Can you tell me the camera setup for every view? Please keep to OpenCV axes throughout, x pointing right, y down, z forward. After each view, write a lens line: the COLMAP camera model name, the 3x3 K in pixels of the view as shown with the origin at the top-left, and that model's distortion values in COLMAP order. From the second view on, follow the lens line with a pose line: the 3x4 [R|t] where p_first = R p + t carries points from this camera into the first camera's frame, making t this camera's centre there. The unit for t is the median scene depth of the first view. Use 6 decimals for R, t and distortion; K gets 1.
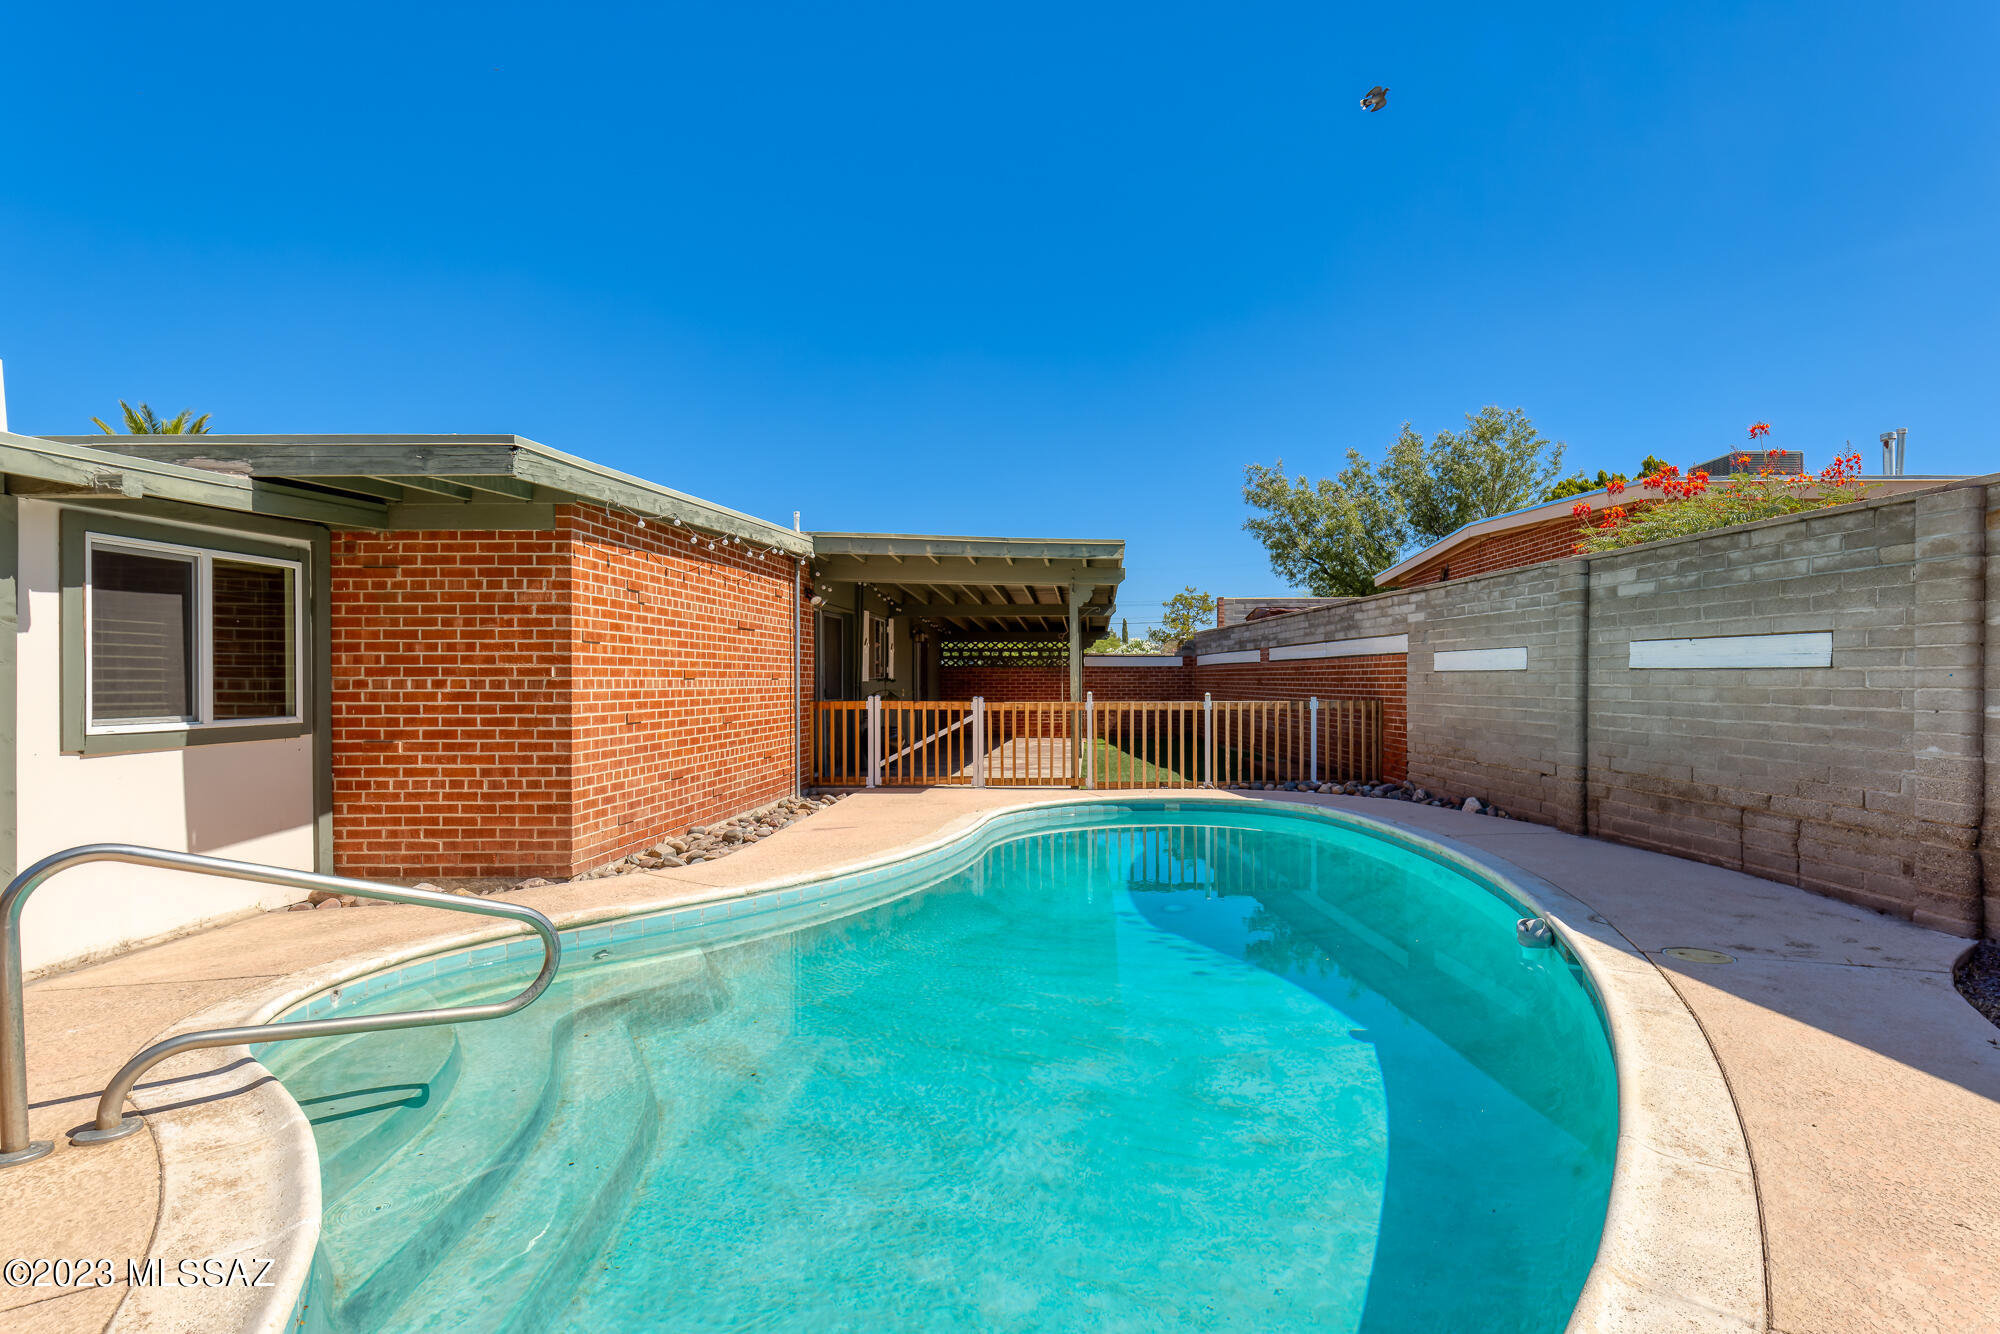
lens RADIAL K [[1017.7, 0, 1000.0], [0, 1017.7, 671.3], [0, 0, 1]] dist [0.001047, -0.000549]
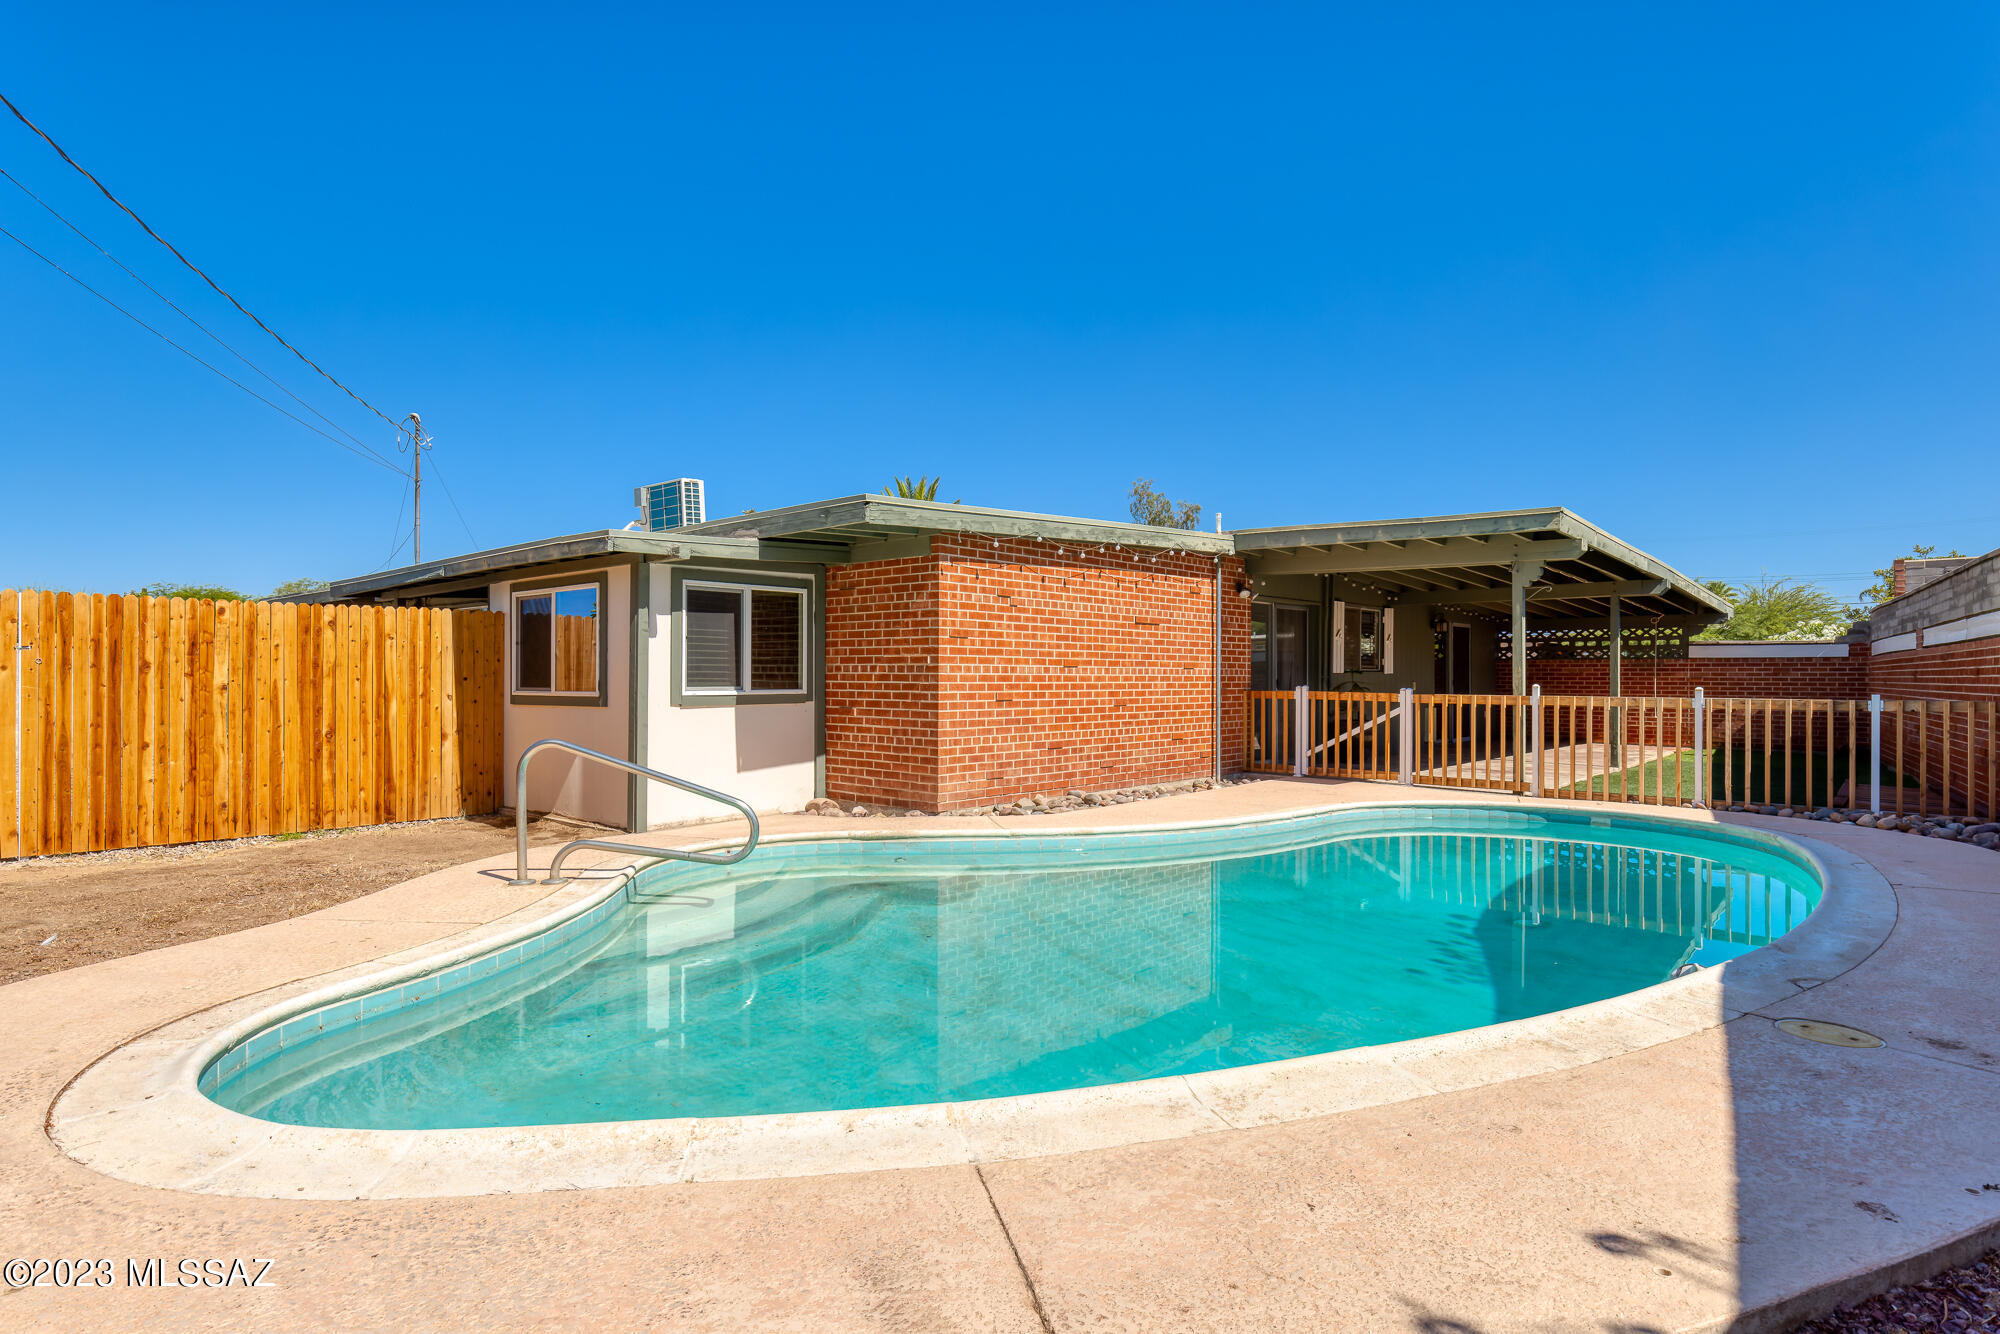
lens RADIAL K [[1080.7, 0, 1001.6], [0, 1080.7, 667.5], [0, 0, 1]] dist [0.001755, 0.000106]
pose [[0.724511, -0.000786, -0.689263, 0.567844], [-0.002163, 0.999992, -0.003414, 0.014179], [0.689260, 0.003964, 0.724503, 0.022011]]
